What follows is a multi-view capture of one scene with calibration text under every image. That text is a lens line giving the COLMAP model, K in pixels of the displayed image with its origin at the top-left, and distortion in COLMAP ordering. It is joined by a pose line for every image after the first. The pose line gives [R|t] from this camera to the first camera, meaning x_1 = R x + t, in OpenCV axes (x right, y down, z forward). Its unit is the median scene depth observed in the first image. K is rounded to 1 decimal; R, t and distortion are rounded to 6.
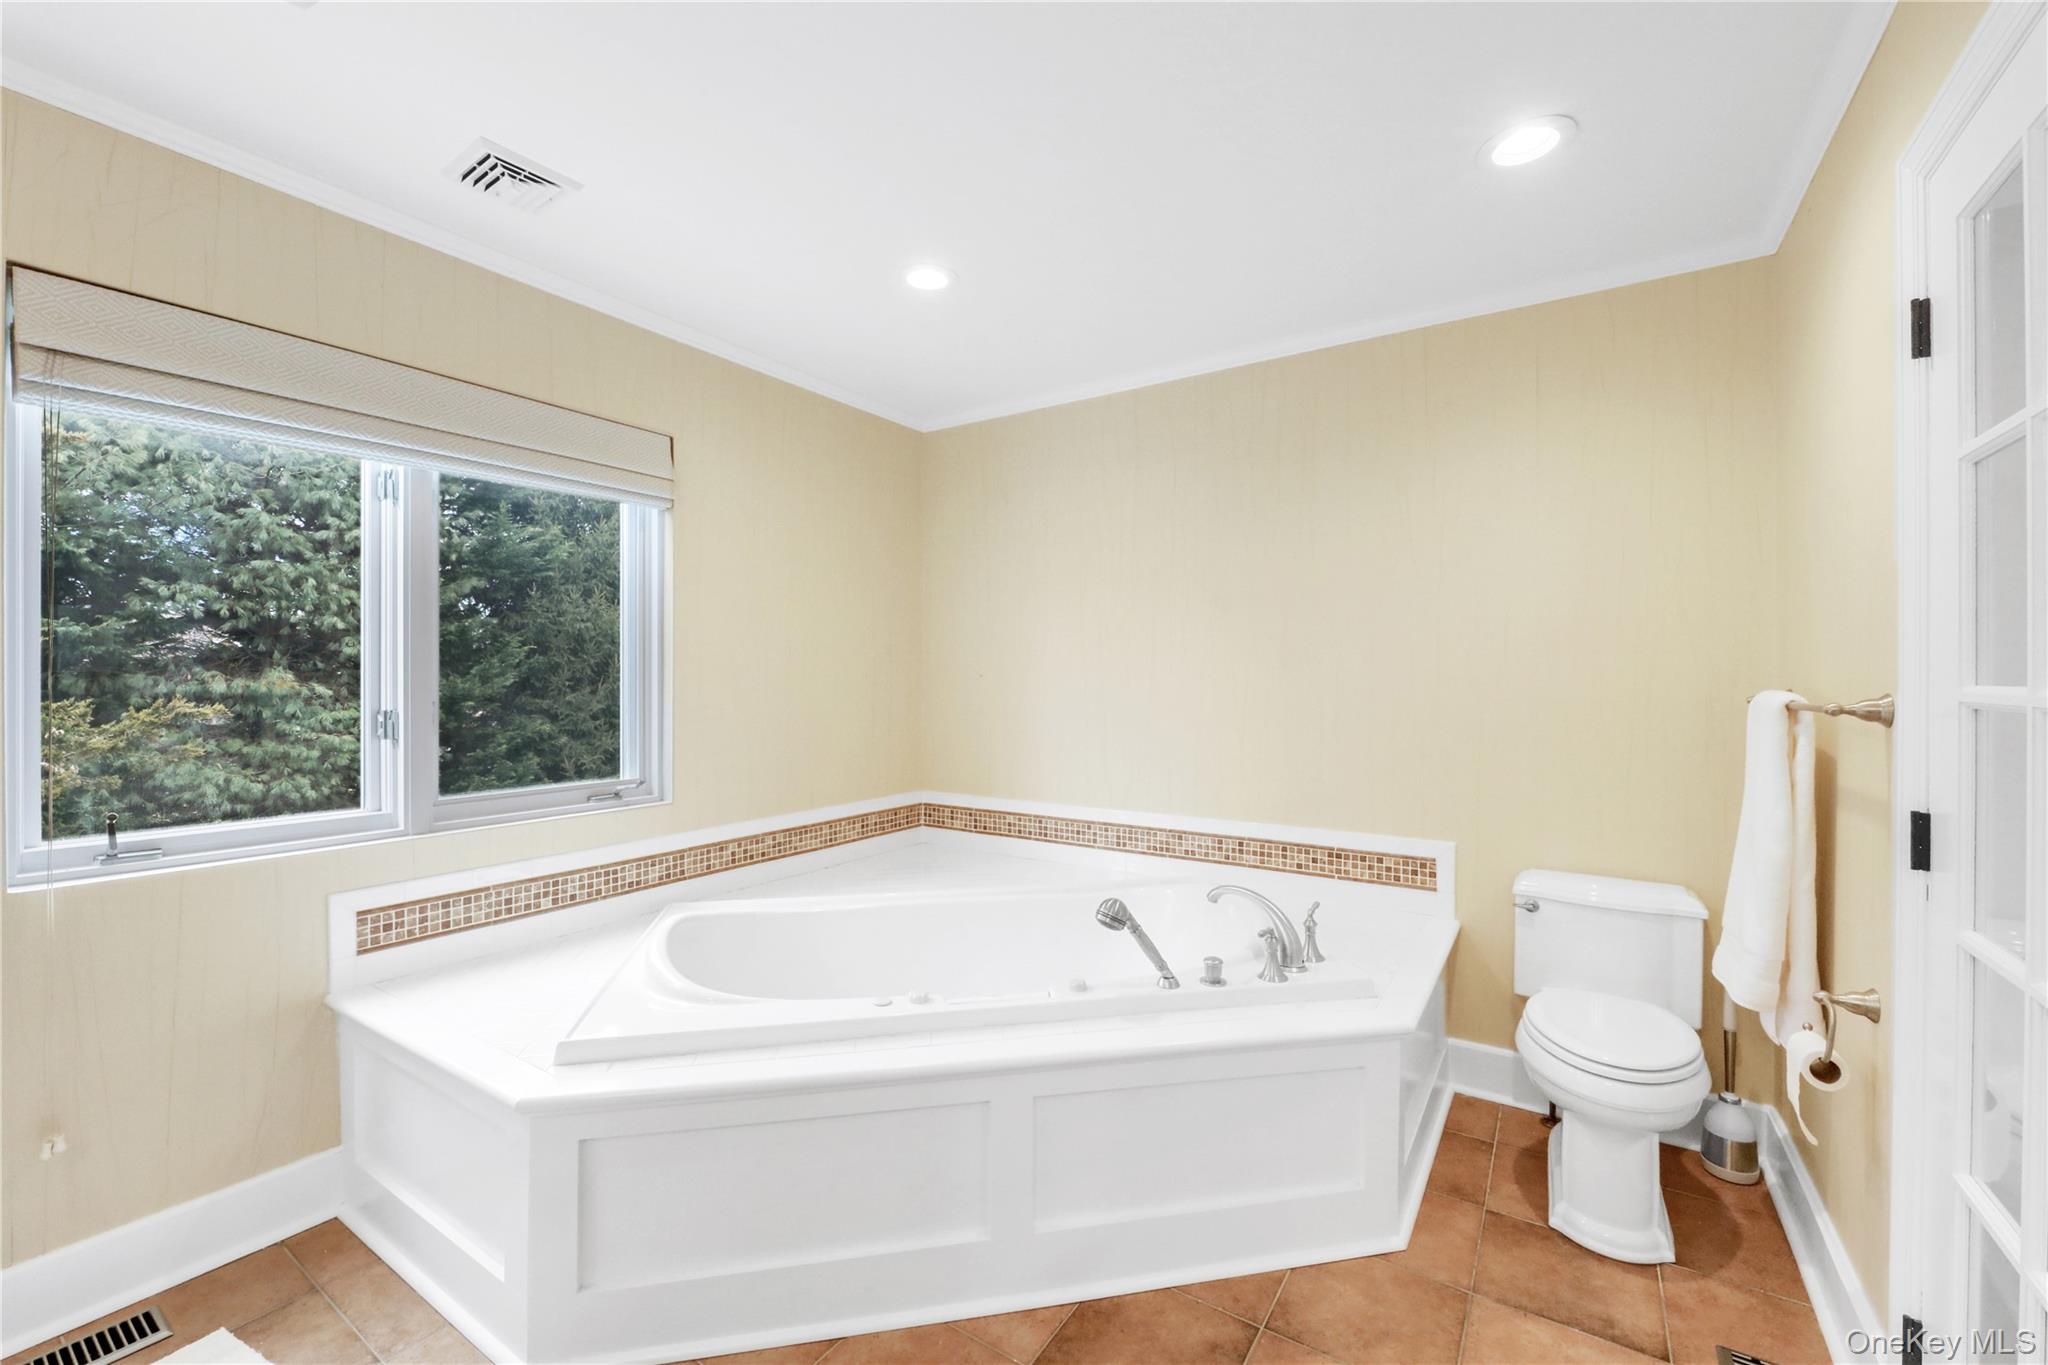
lens RADIAL K [[837.2, 0, 1024.0], [0, 837.2, 682.5], [0, 0, 1]] dist [-0.000825, -0.000186]
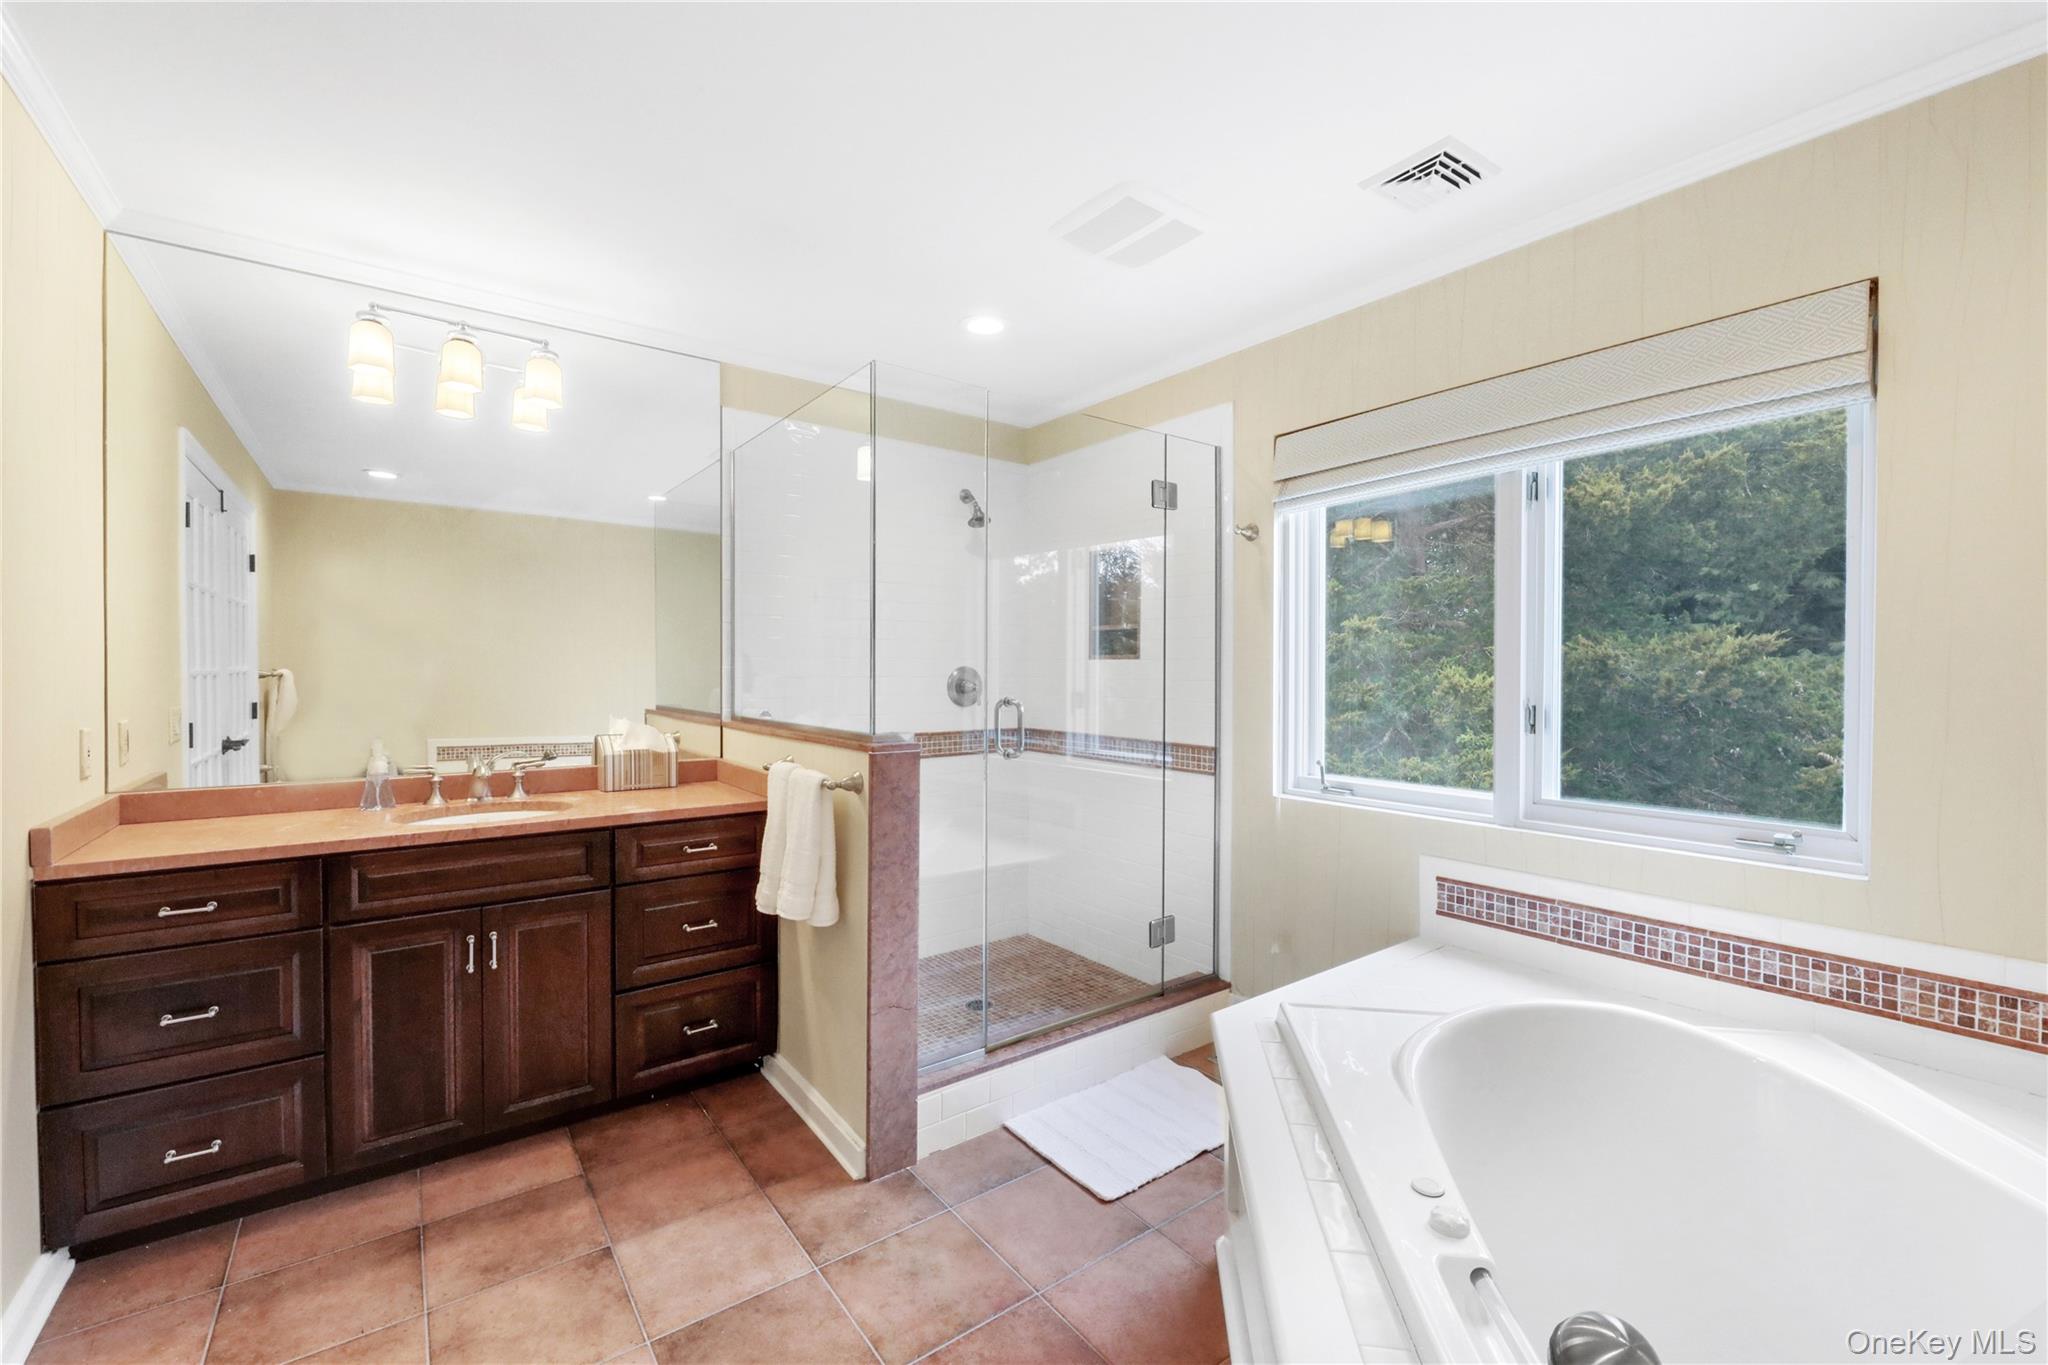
lens RADIAL K [[837.2, 0, 1024.0], [0, 837.2, 682.5], [0, 0, 1]] dist [-0.000825, -0.000186]
pose [[-0.332644, 0.009050, -0.943009, 0.411081], [-0.010373, 0.999858, 0.013255, -0.000708], [0.942995, 0.014191, -0.332503, 0.736147]]
